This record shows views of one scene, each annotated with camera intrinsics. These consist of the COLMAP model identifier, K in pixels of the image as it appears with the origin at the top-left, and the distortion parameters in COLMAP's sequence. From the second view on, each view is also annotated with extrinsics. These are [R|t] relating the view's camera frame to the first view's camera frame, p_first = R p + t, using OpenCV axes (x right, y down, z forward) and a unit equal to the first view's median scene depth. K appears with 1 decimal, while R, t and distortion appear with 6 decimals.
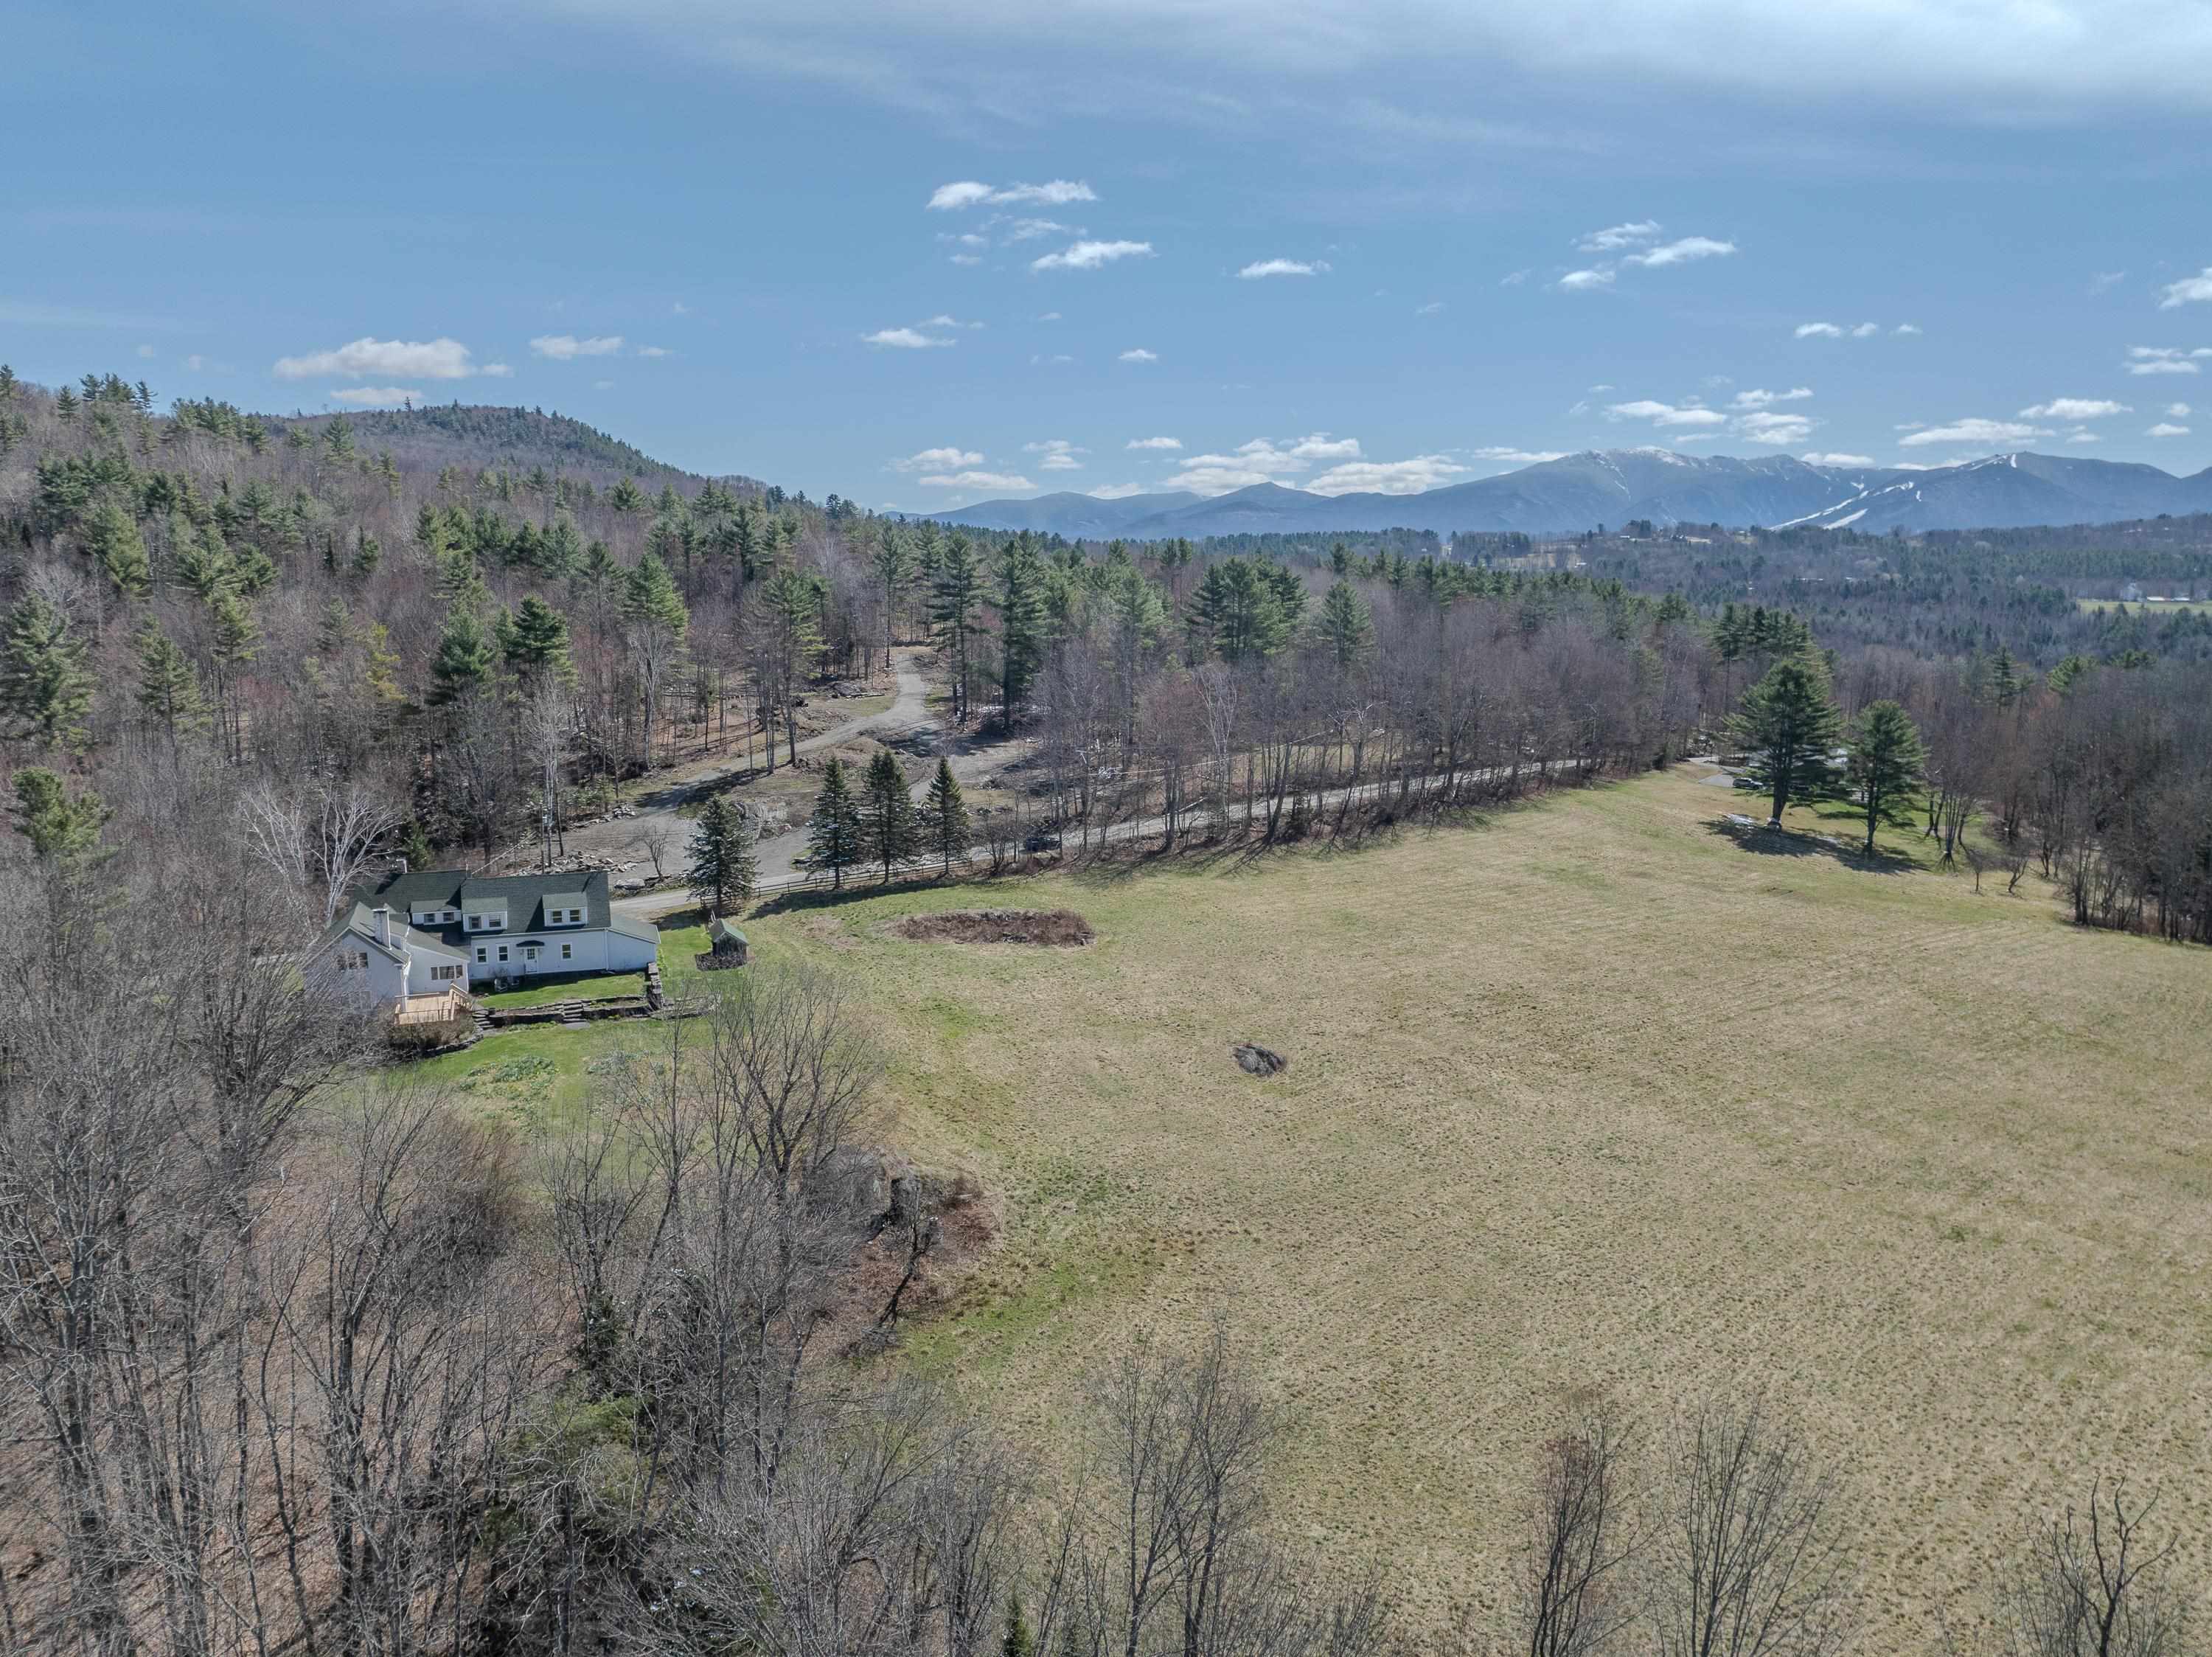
lens RADIAL K [[1551.5, 0, 1115.1], [0, 1551.5, 838.4], [0, 0, 1]] dist [-0.050339, 0.012881]
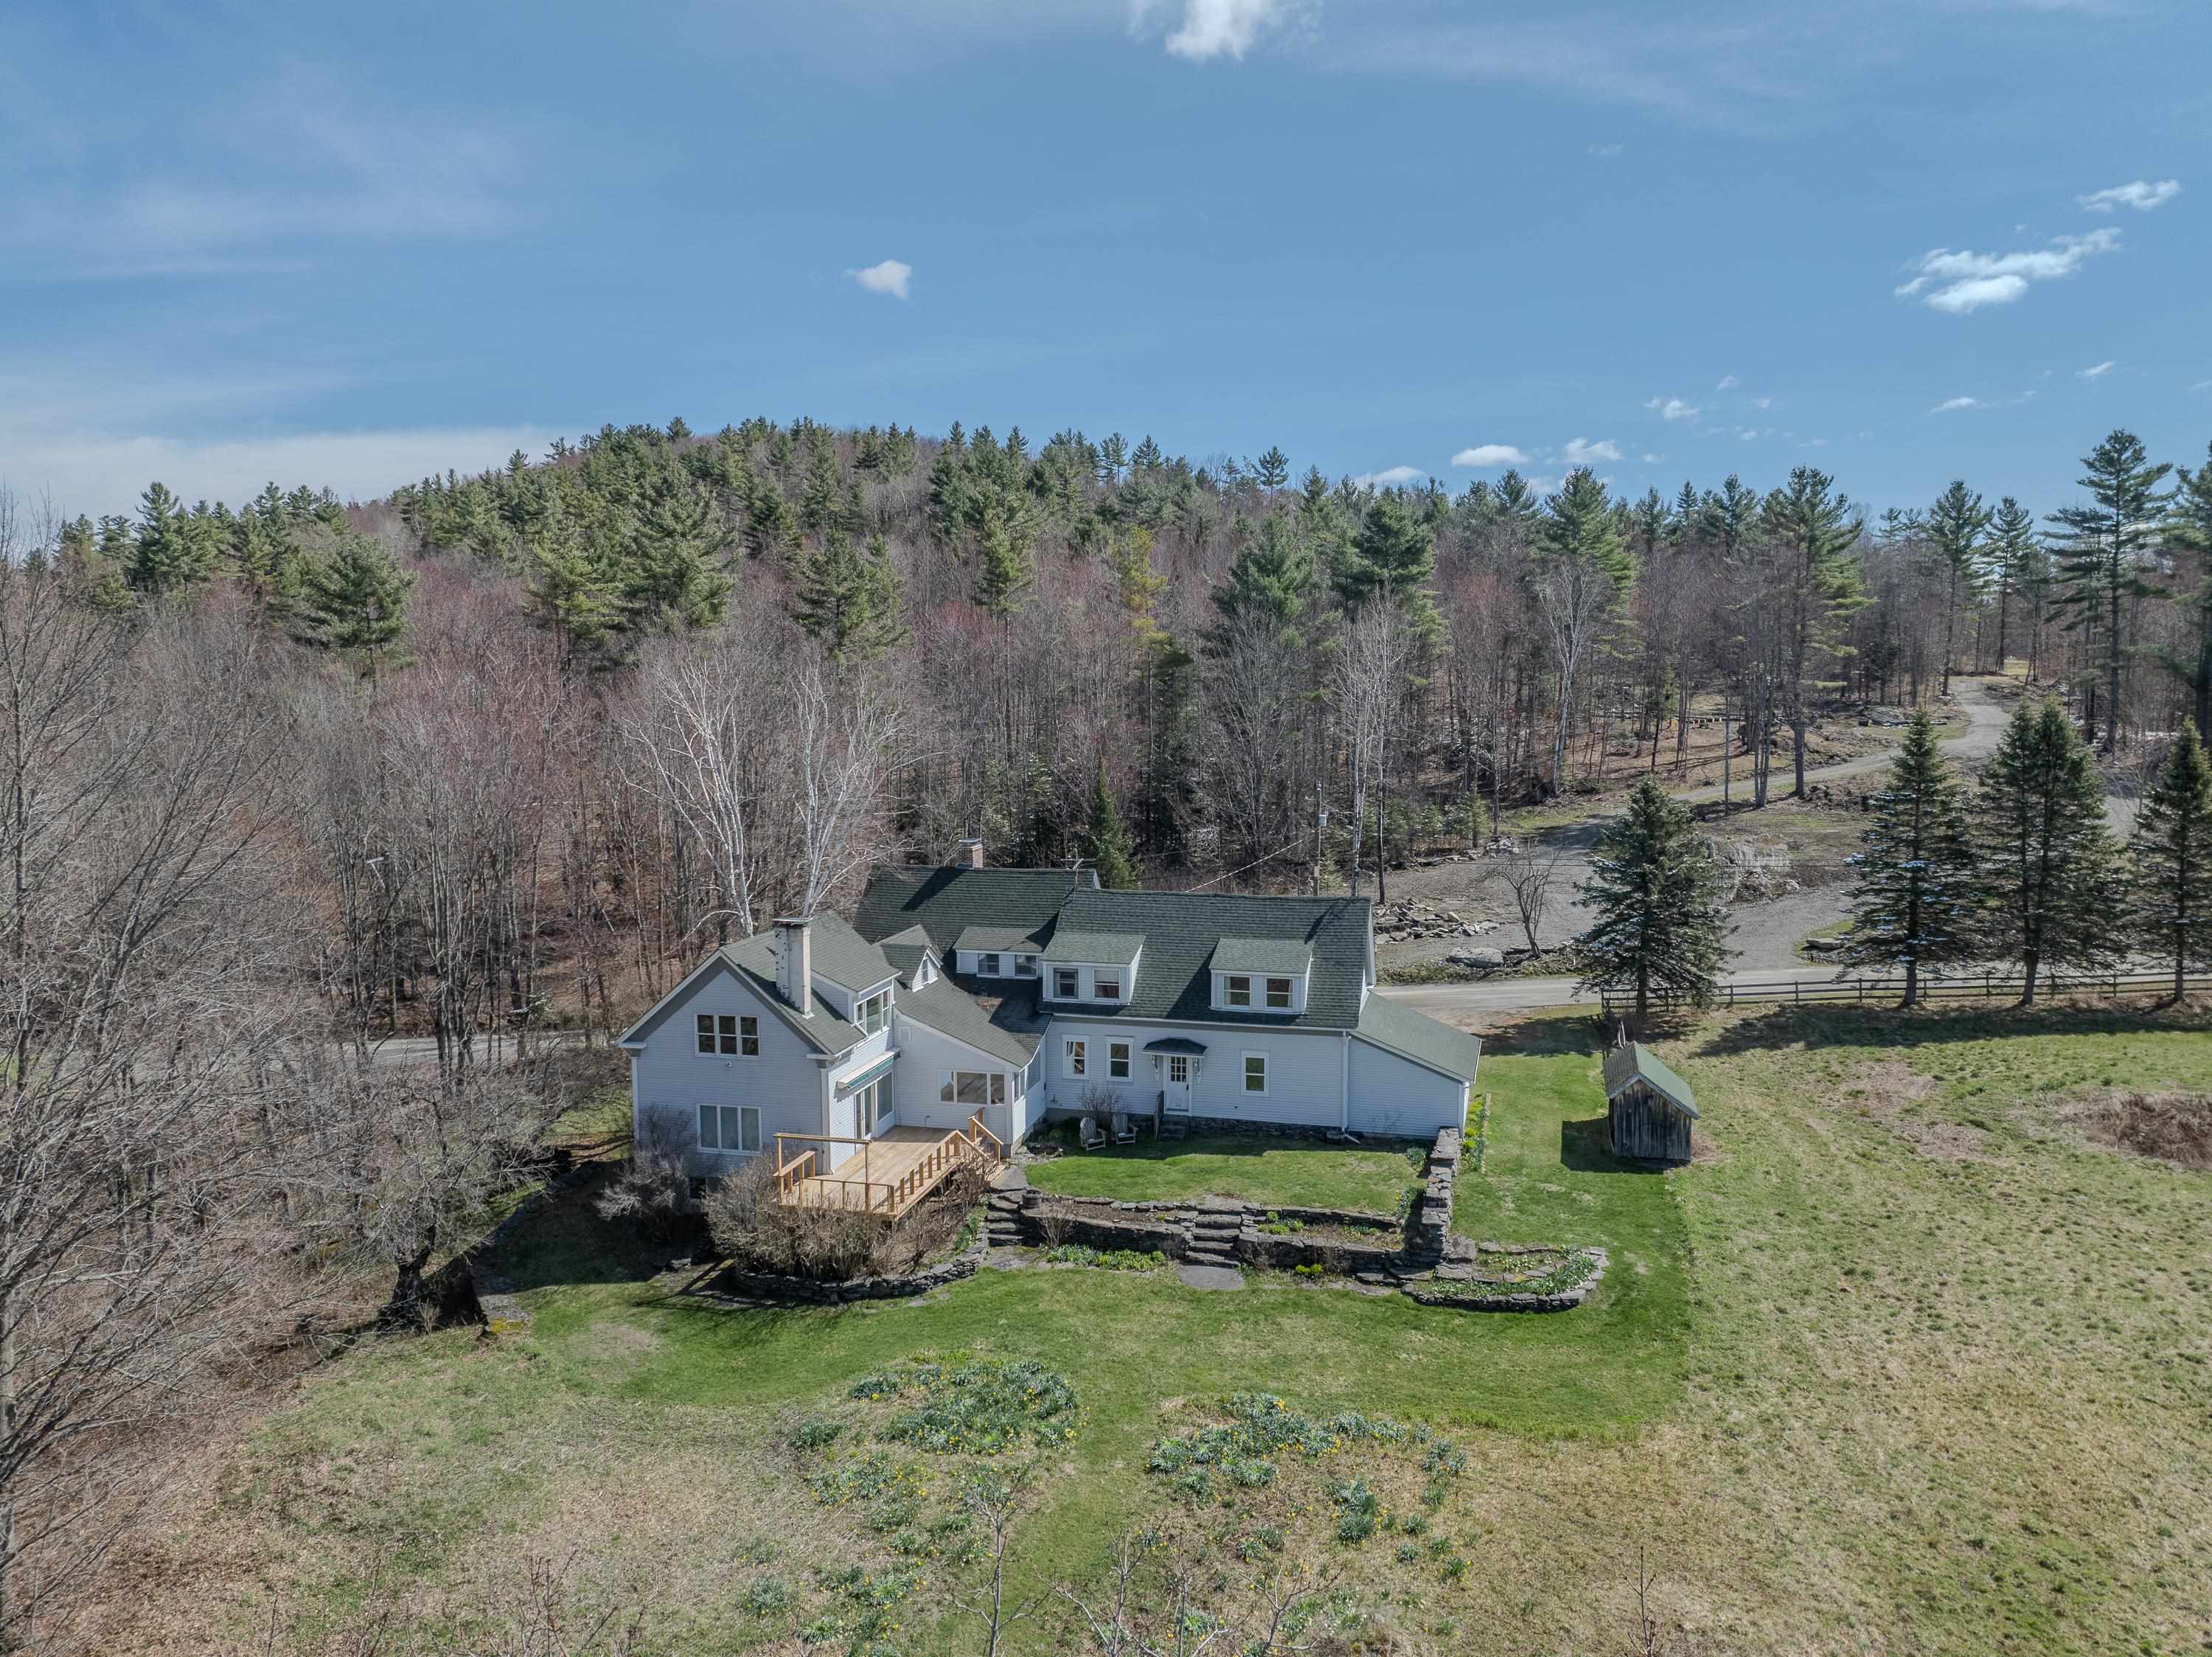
lens RADIAL K [[1551.5, 0, 1101.8], [0, 1551.5, 808.3], [0, 0, 1]] dist [-0.050339, 0.012881]
pose [[0.816445, 0.035711, -0.576318, -0.125162], [-0.091030, 0.993565, -0.067393, 0.028058], [0.570203, 0.107485, 0.814442, 0.530734]]
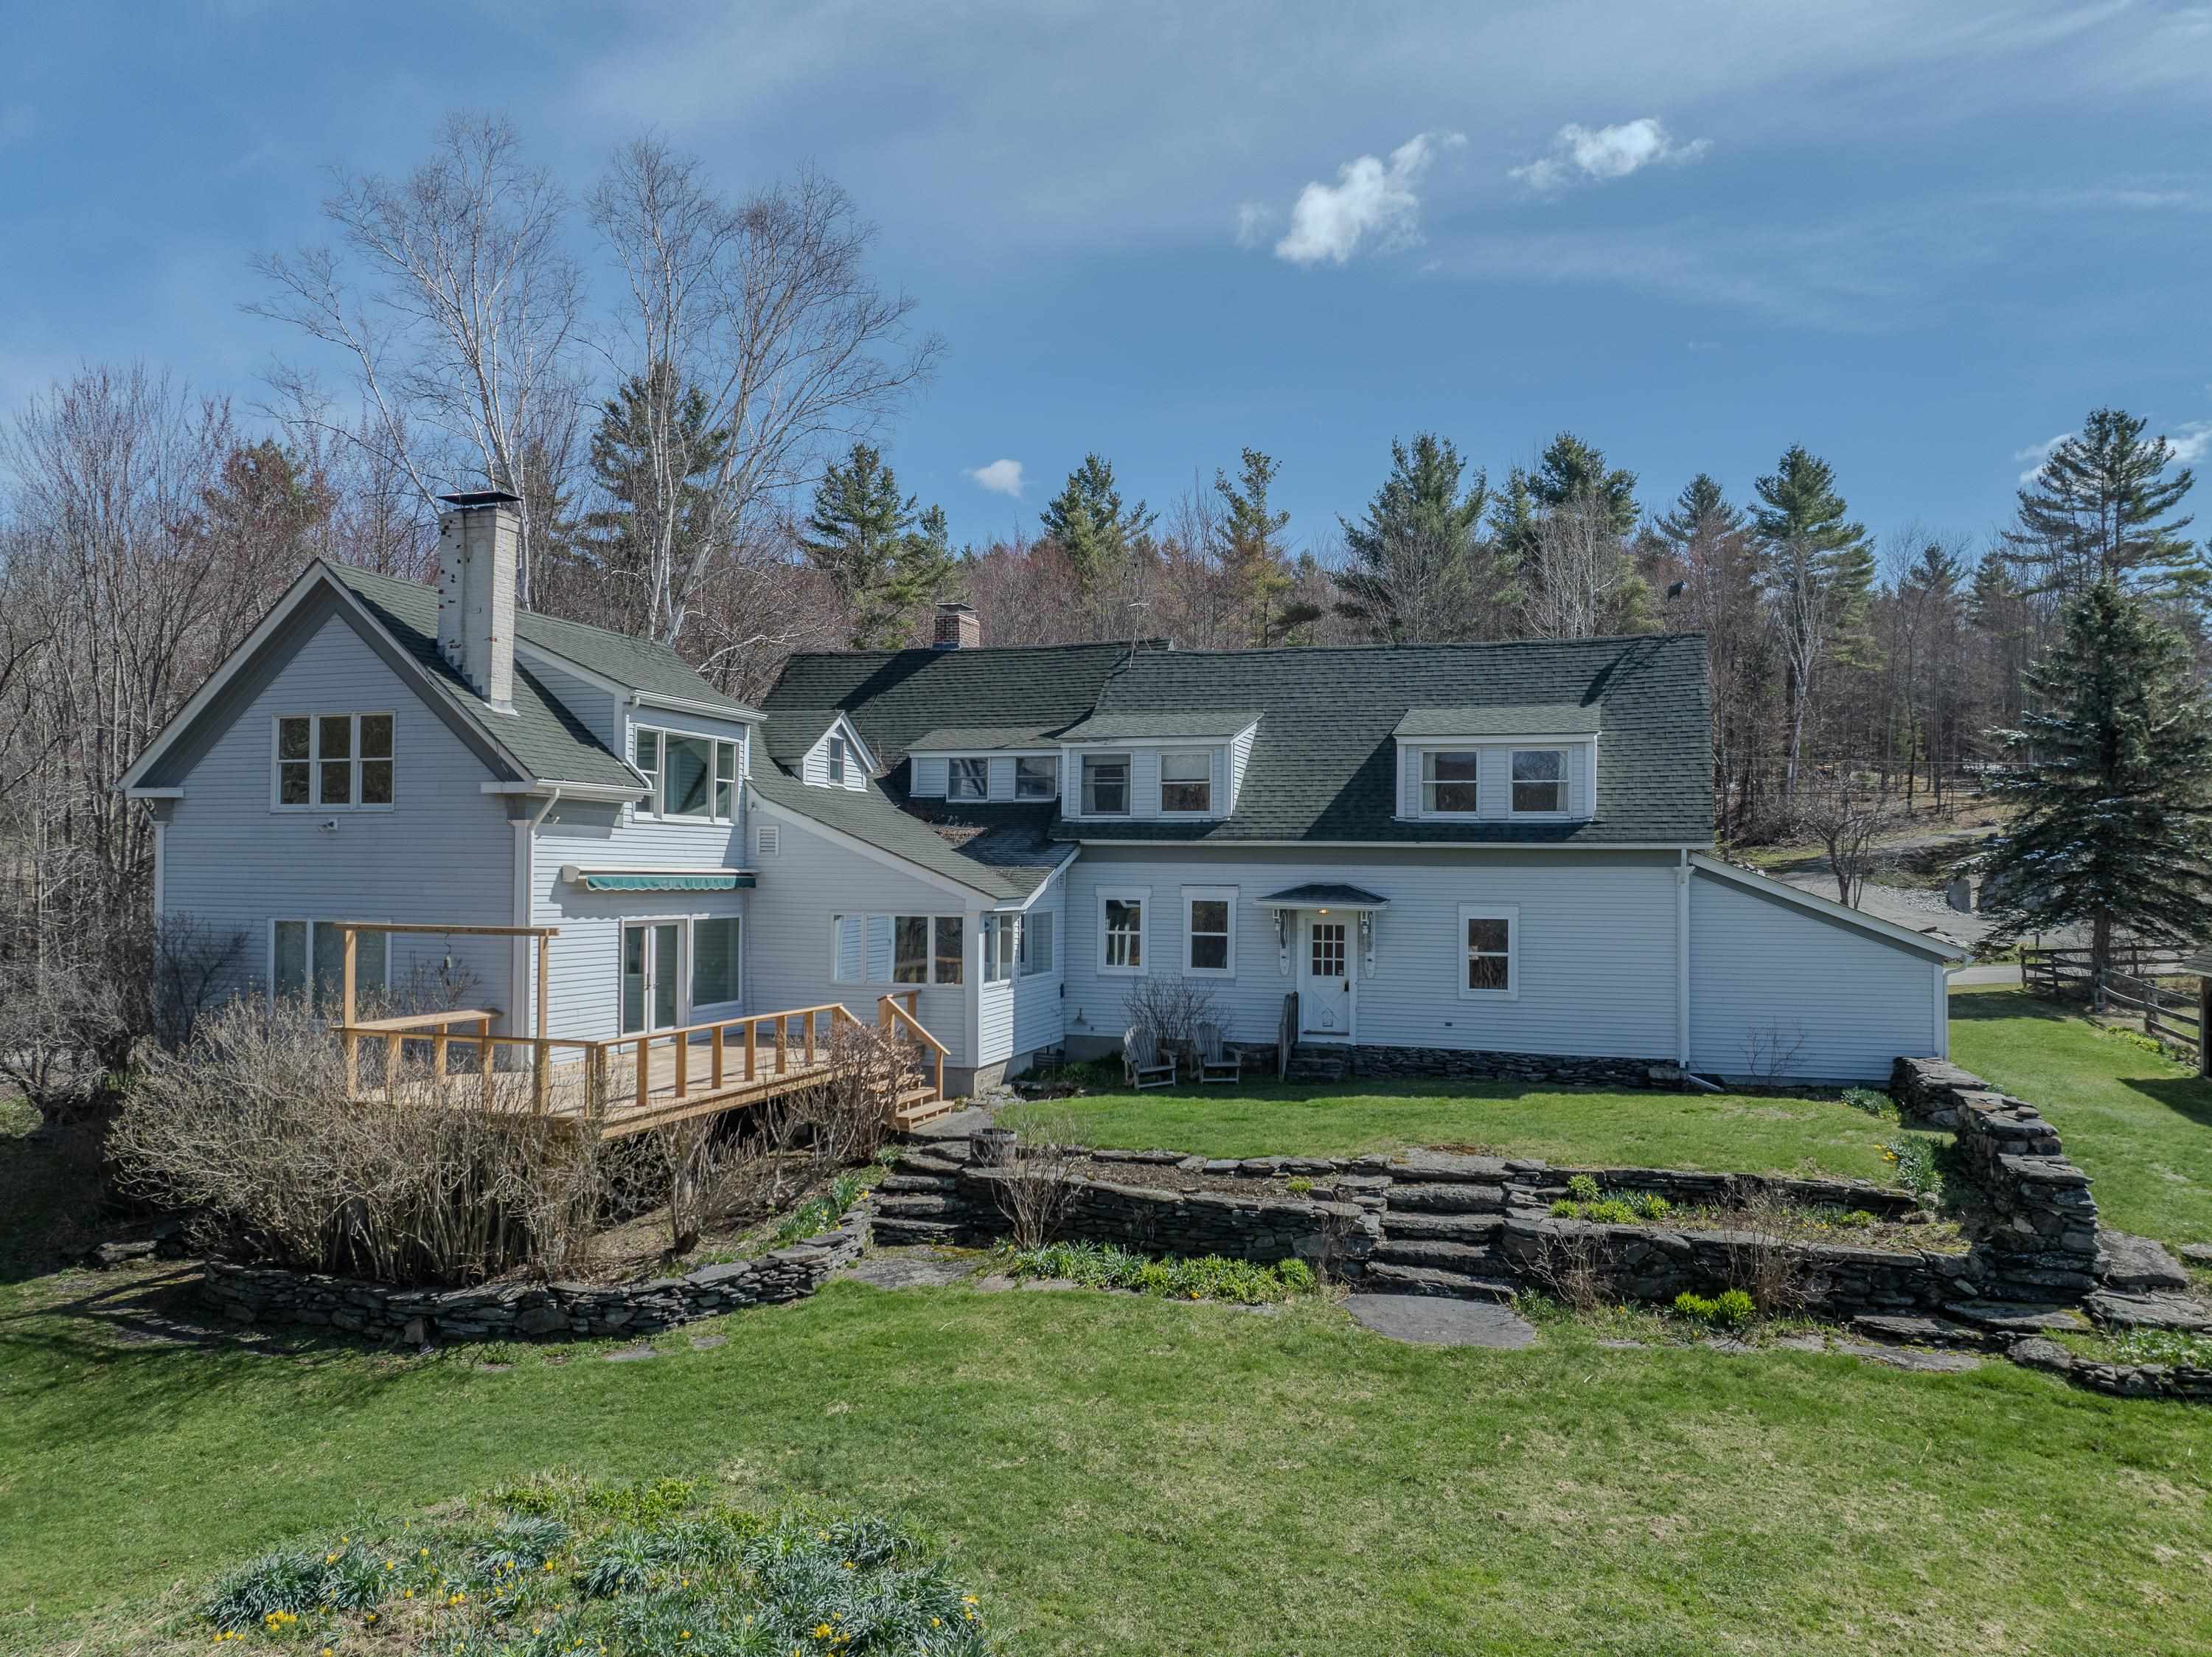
lens RADIAL K [[1551.5, 0, 1103.9], [0, 1551.5, 826.3], [0, 0, 1]] dist [-0.050339, 0.012881]
pose [[0.773728, -0.021622, -0.633149, -0.226794], [-0.111644, 0.979122, -0.169869, 0.083791], [0.623603, 0.202120, 0.755160, 0.693468]]
